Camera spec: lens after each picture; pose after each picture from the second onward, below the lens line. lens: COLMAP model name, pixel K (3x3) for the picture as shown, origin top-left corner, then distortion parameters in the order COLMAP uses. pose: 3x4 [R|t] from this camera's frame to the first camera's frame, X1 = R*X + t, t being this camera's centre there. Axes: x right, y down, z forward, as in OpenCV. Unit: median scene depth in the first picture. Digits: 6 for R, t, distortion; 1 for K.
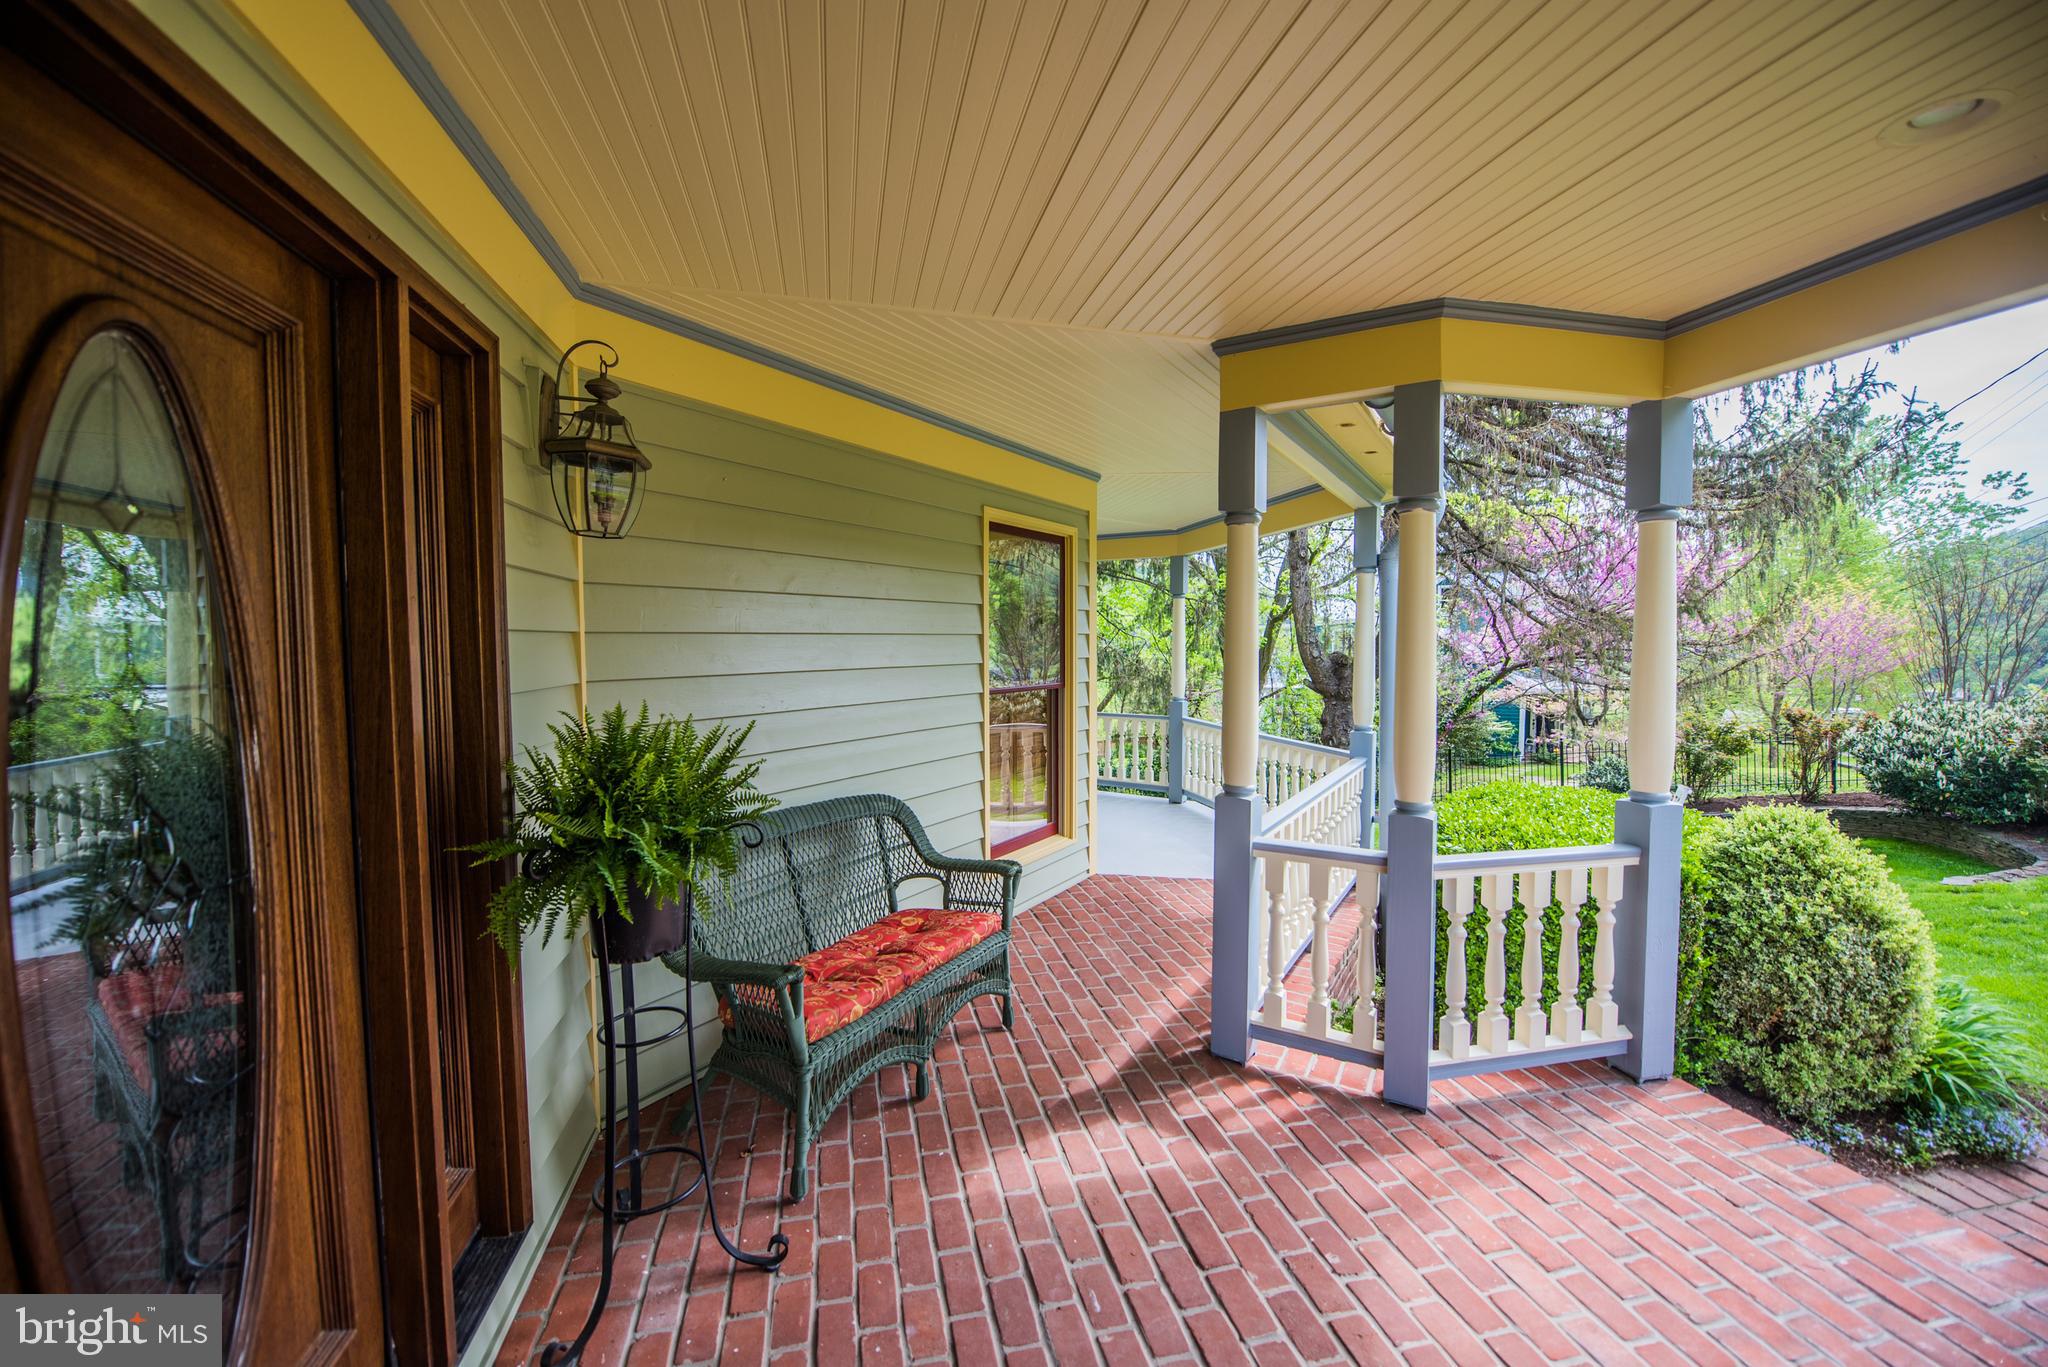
lens RADIAL K [[830.1, 0, 1025.2], [0, 830.1, 684.2], [0, 0, 1]] dist [-0.000384, -0.000067]
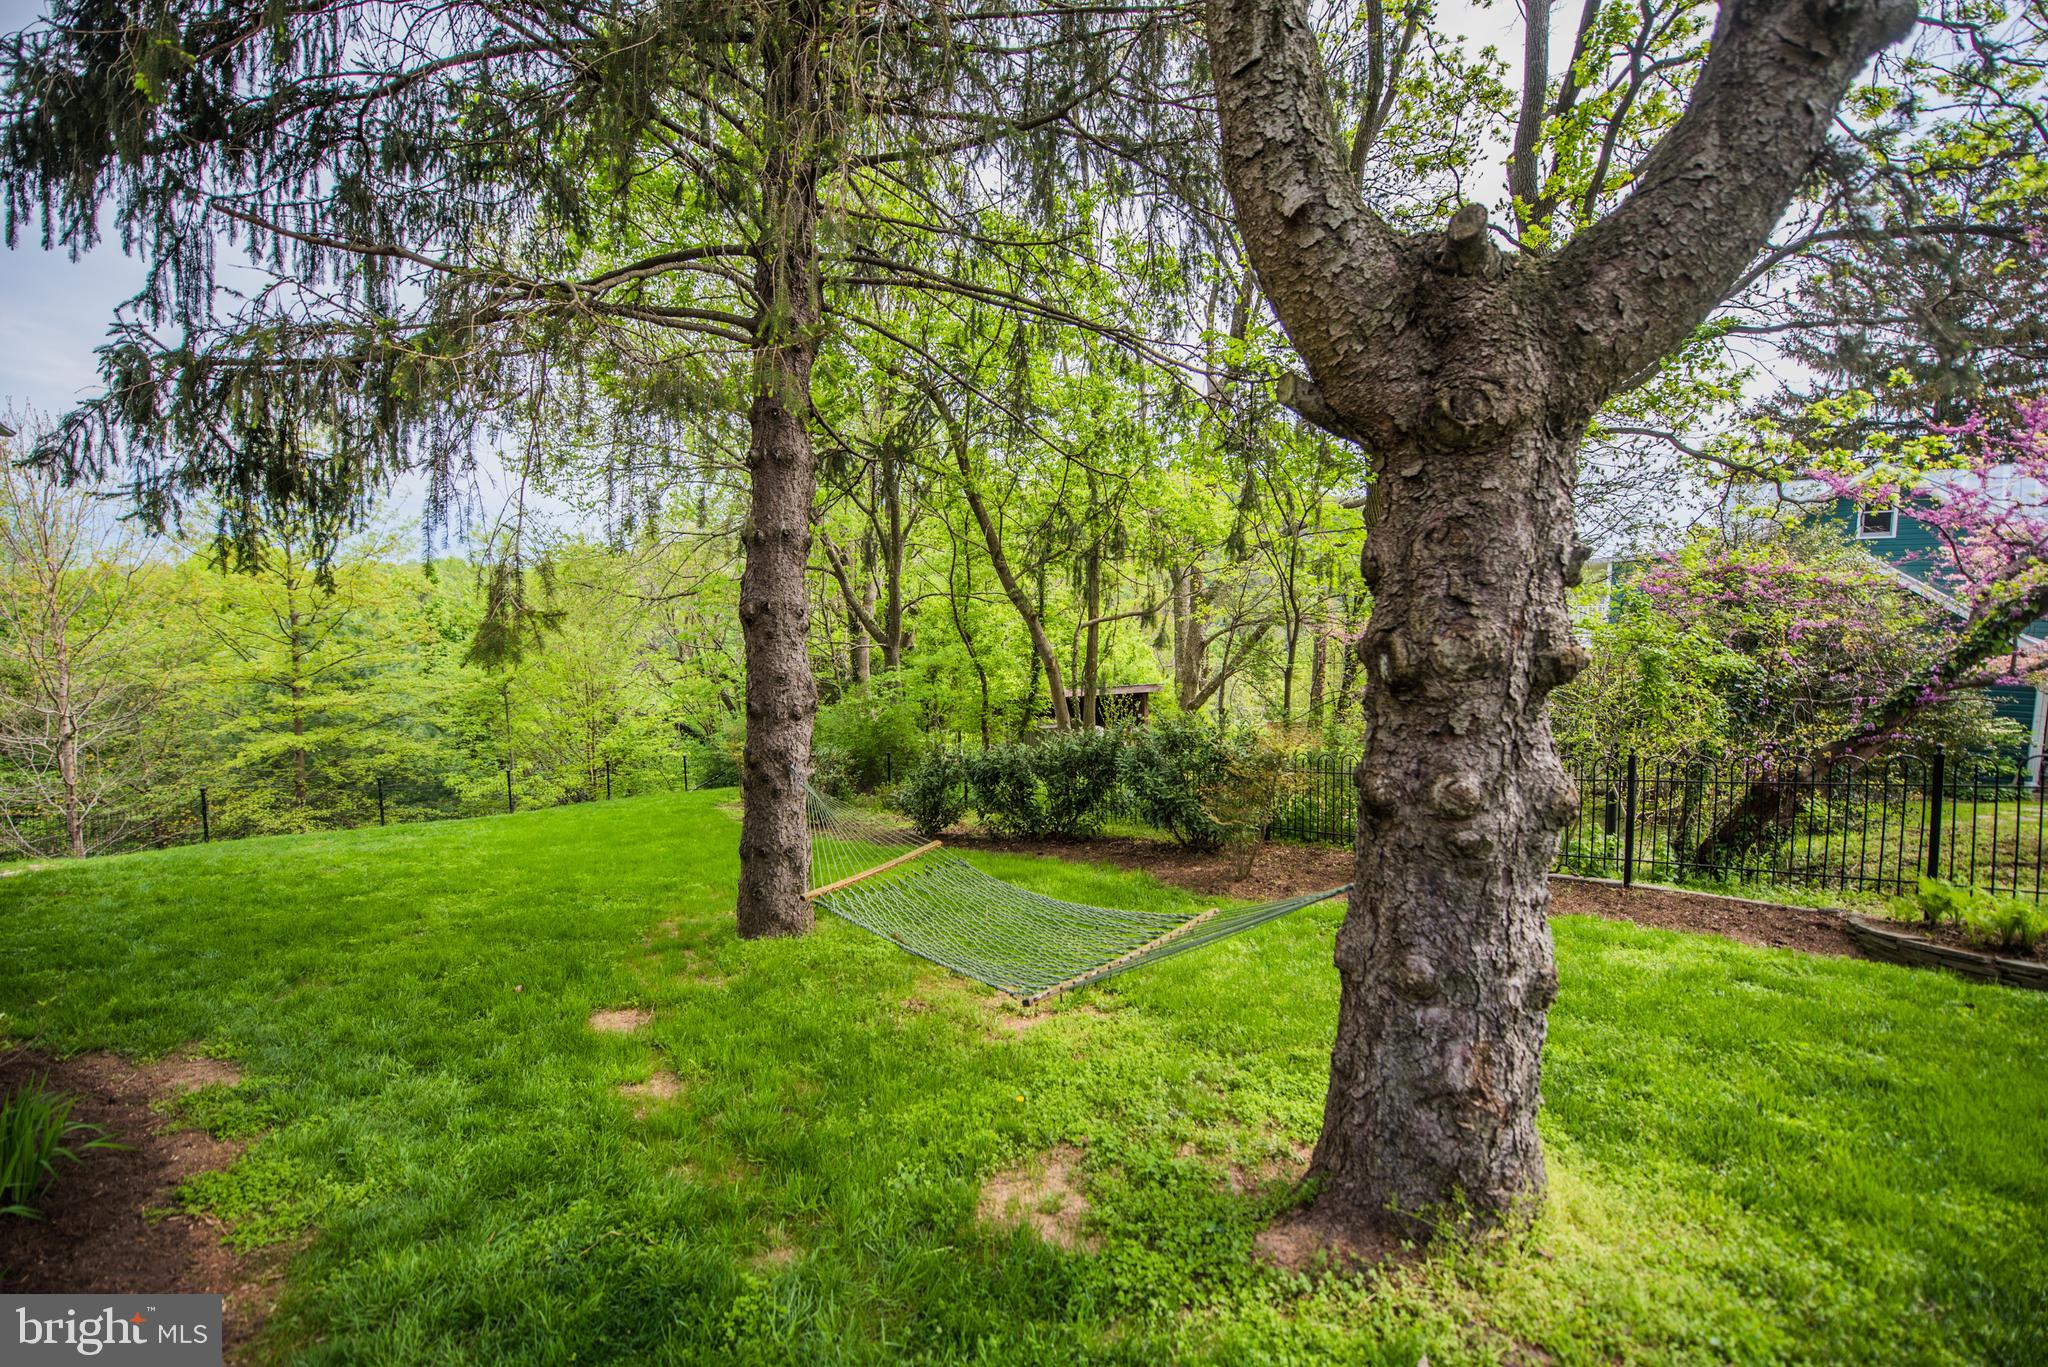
lens RADIAL K [[830.1, 0, 1026.0], [0, 830.1, 680.1], [0, 0, 1]] dist [-0.000384, -0.000067]
pose [[0.951957, 0.043197, -0.303169, 0.196583], [-0.036267, 0.998937, 0.028455, 0.040482], [0.304075, -0.016093, 0.952512, 0.441586]]
